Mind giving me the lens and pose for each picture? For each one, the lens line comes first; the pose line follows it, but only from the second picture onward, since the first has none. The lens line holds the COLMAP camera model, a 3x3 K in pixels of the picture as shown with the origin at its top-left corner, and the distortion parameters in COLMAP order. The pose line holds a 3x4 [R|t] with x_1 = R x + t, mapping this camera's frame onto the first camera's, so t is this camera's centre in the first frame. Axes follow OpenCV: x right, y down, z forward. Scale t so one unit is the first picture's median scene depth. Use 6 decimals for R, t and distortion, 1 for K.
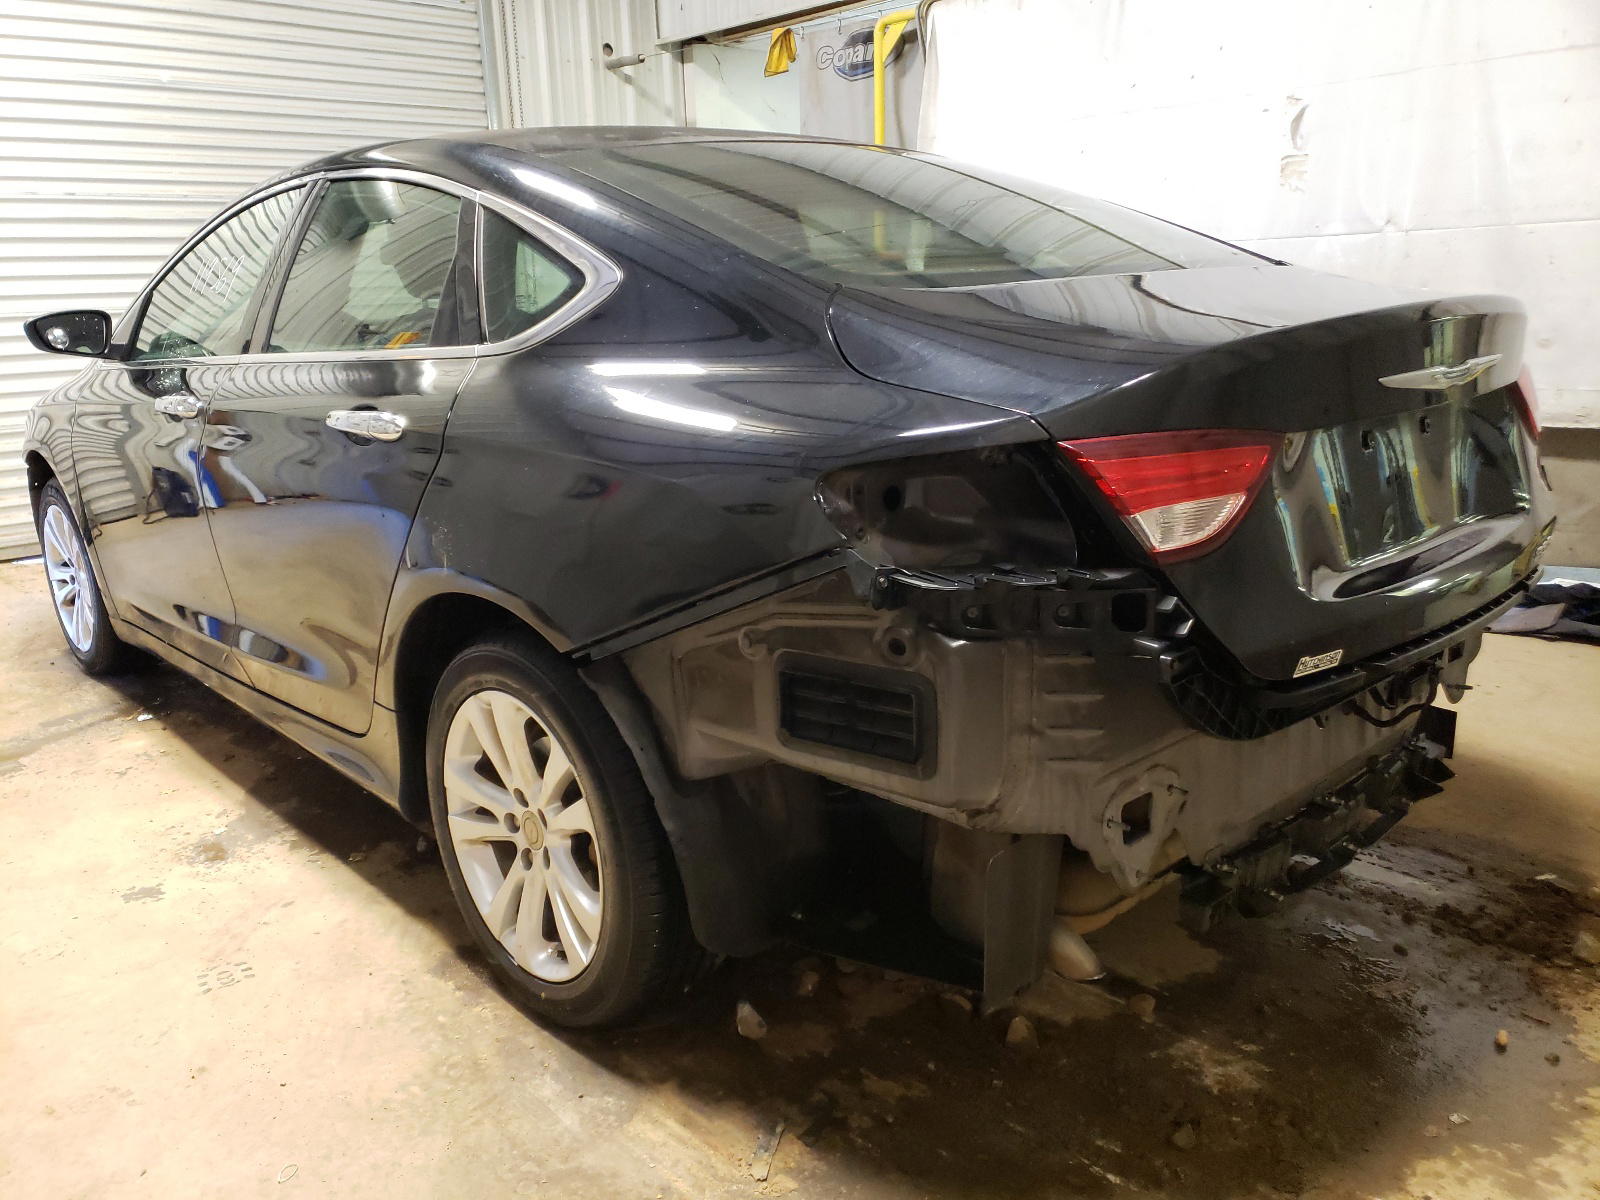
lens RADIAL K [[1246.8, 0, 798.2], [0, 1246.8, 600.2], [0, 0, 1]] dist [0.006274, 0.003994]
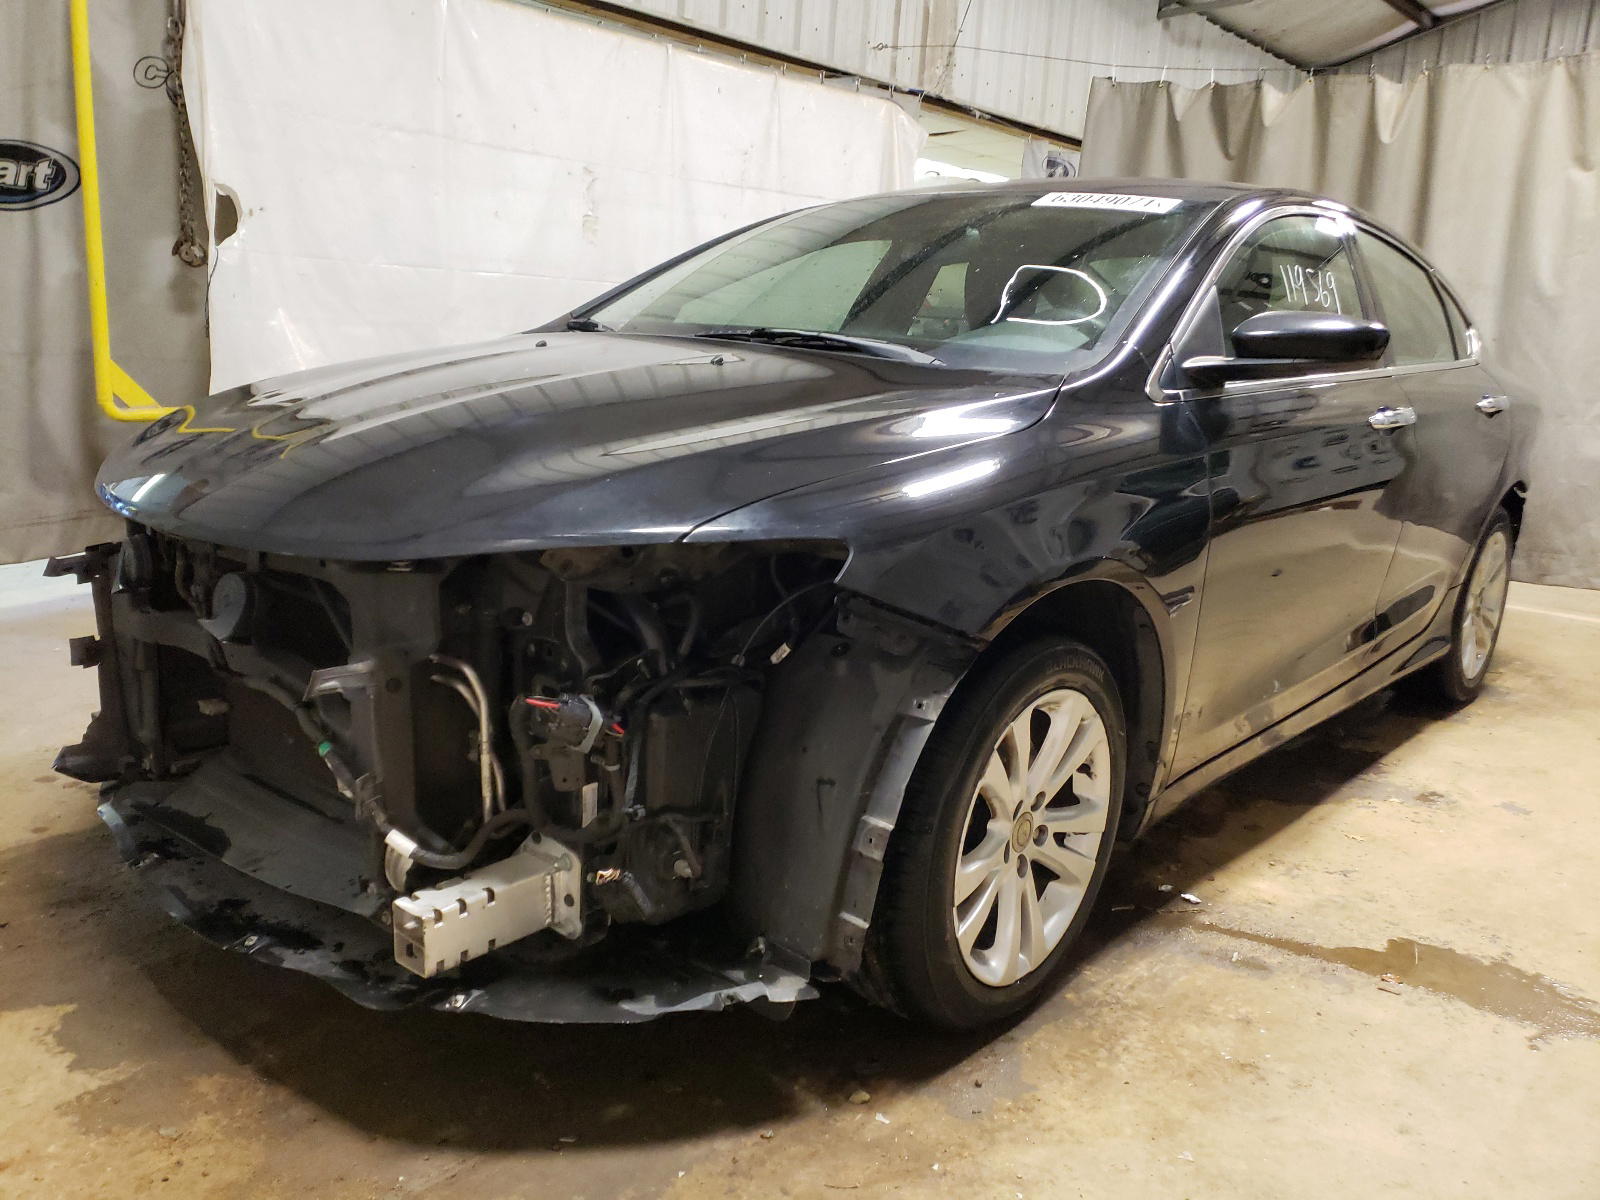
lens RADIAL K [[1246.8, 0, 799.7], [0, 1246.8, 599.8], [0, 0, 1]] dist [0.006274, 0.003994]
pose [[-0.073764, -0.195732, 0.977879, -1.507638], [0.252044, 0.945059, 0.208175, -0.339076], [-0.964900, 0.261824, -0.020378, 1.553462]]
